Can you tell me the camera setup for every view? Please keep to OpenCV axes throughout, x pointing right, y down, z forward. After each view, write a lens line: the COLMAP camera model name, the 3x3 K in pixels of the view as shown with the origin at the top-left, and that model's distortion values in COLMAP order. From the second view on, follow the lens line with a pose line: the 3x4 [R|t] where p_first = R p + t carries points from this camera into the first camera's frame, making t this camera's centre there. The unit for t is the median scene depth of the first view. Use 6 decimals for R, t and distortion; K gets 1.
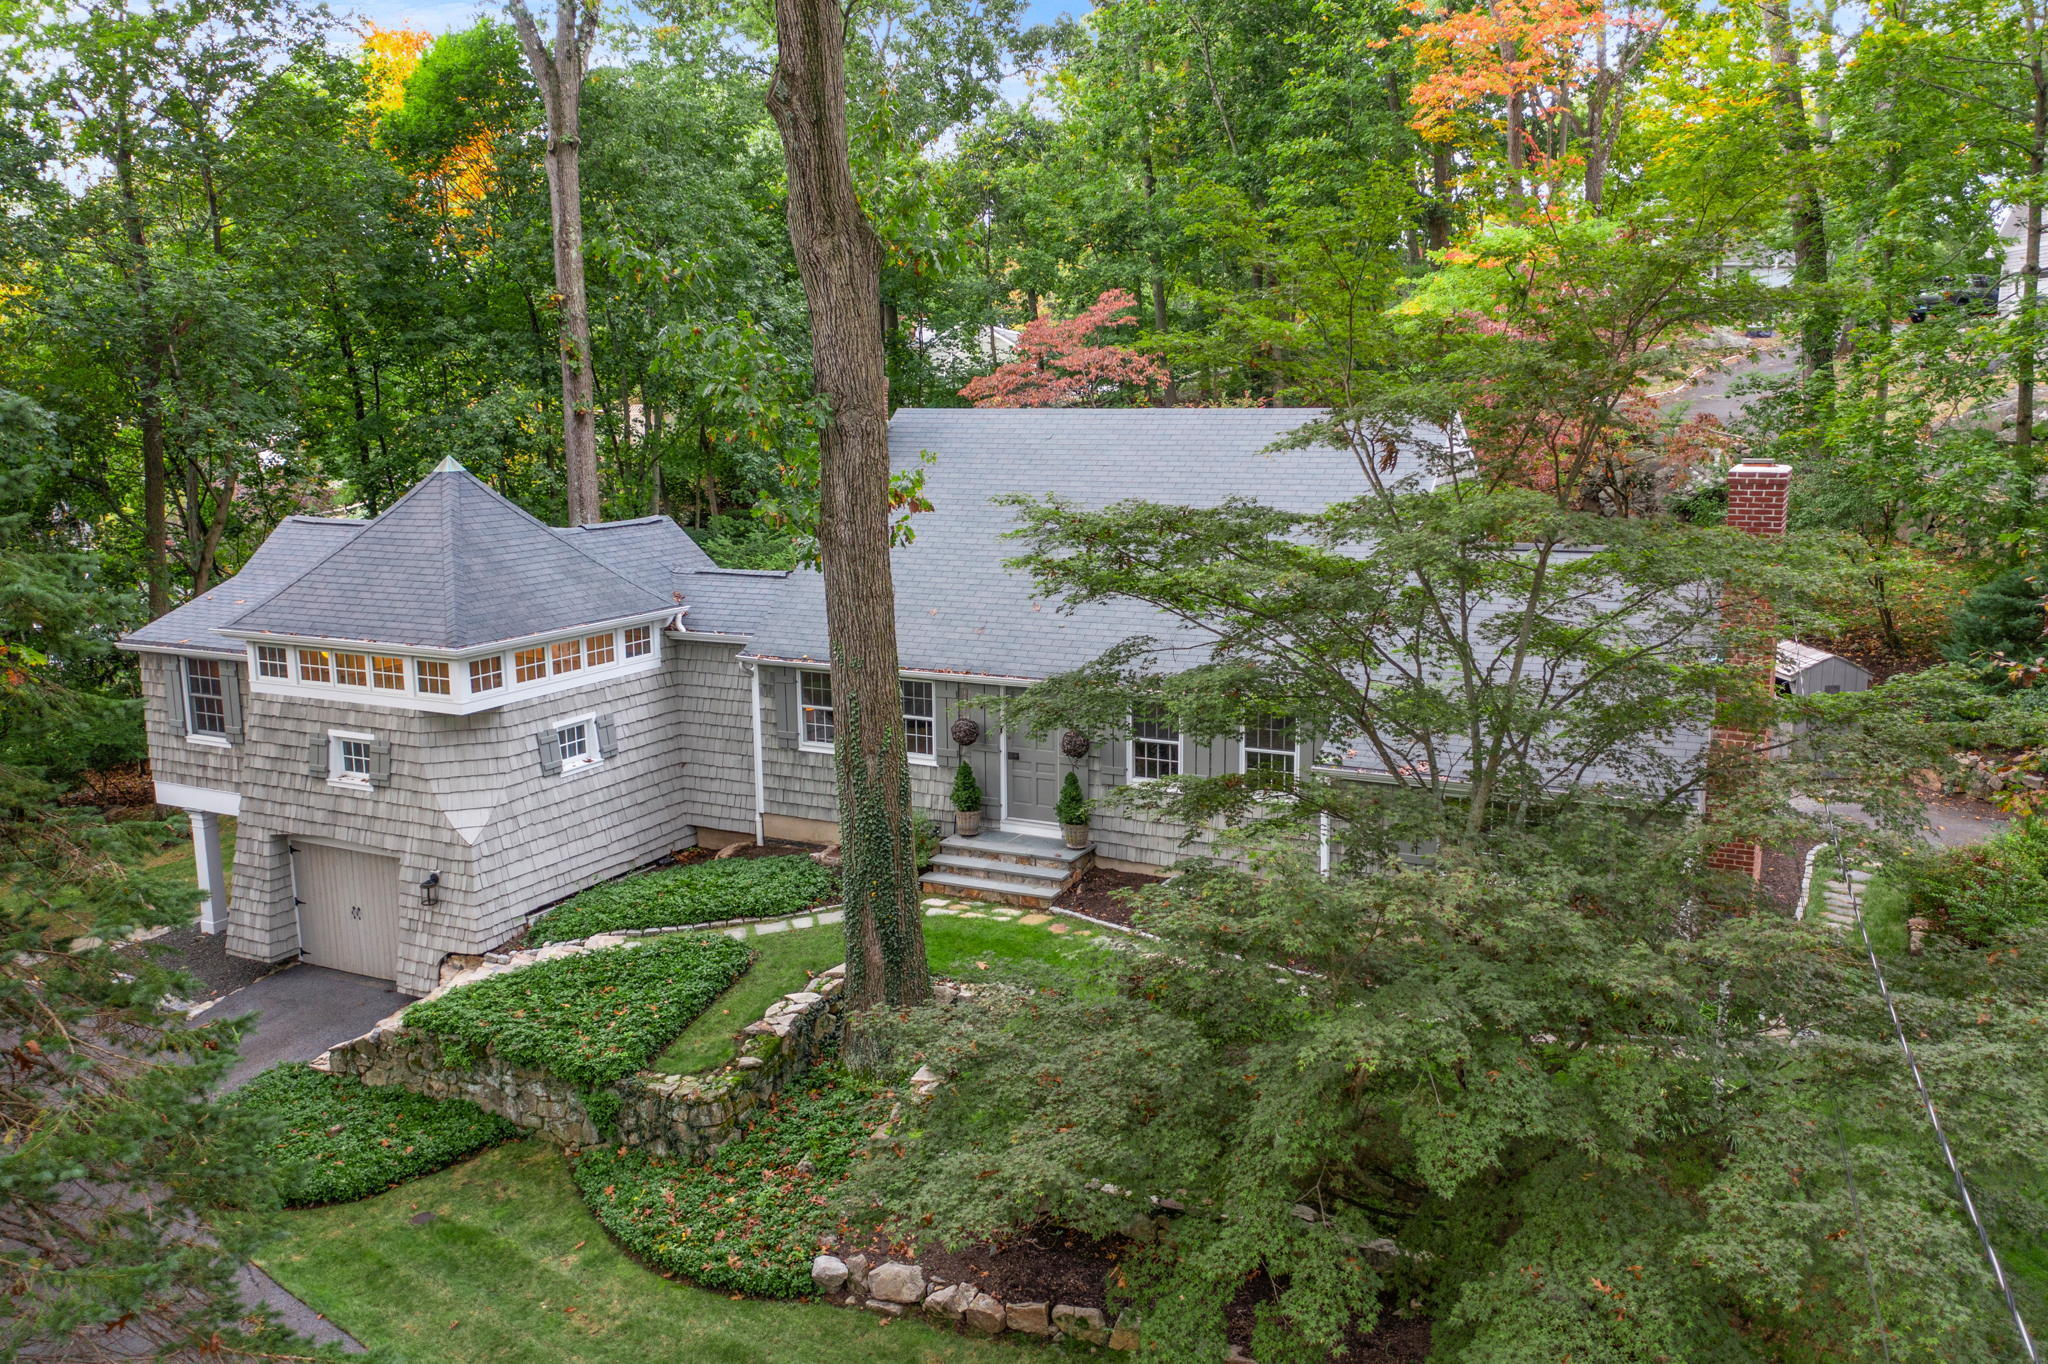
lens RADIAL K [[1598.5, 0, 1024.0], [0, 1598.5, 682.0], [0, 0, 1]] dist [-0.006733, -0.001431]
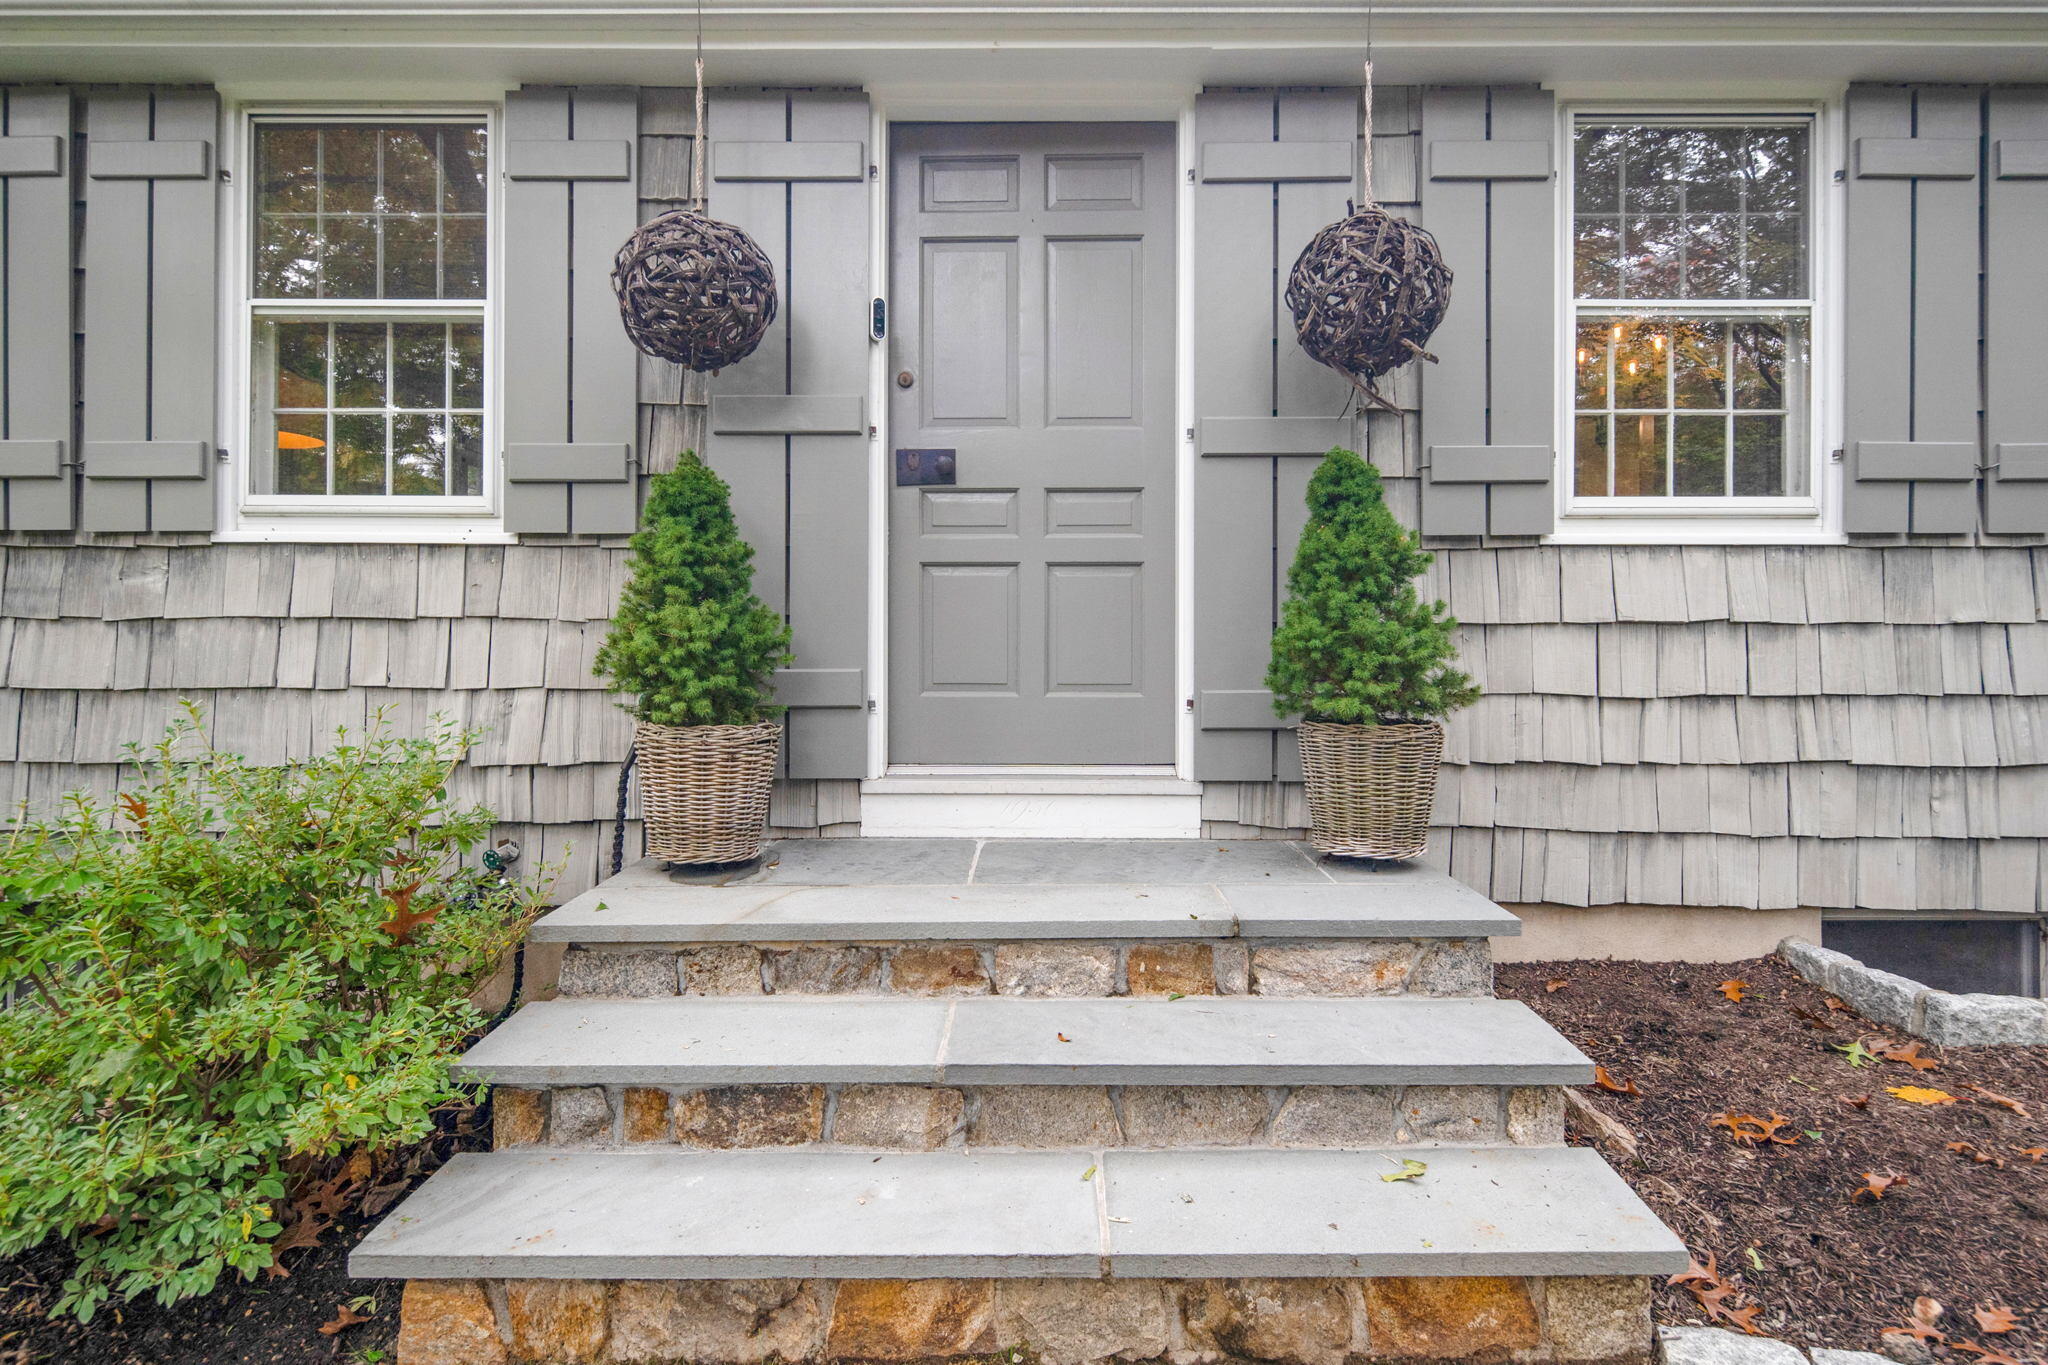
lens RADIAL K [[994.8, 0, 1024.5], [0, 994.8, 653.2], [0, 0, 1]] dist [0.001327, -0.000198]
pose [[0.890074, 0.010569, 0.455693, -0.055653], [0.069084, 0.985054, -0.157783, 0.094474], [-0.450550, 0.171920, 0.876041, 0.902437]]
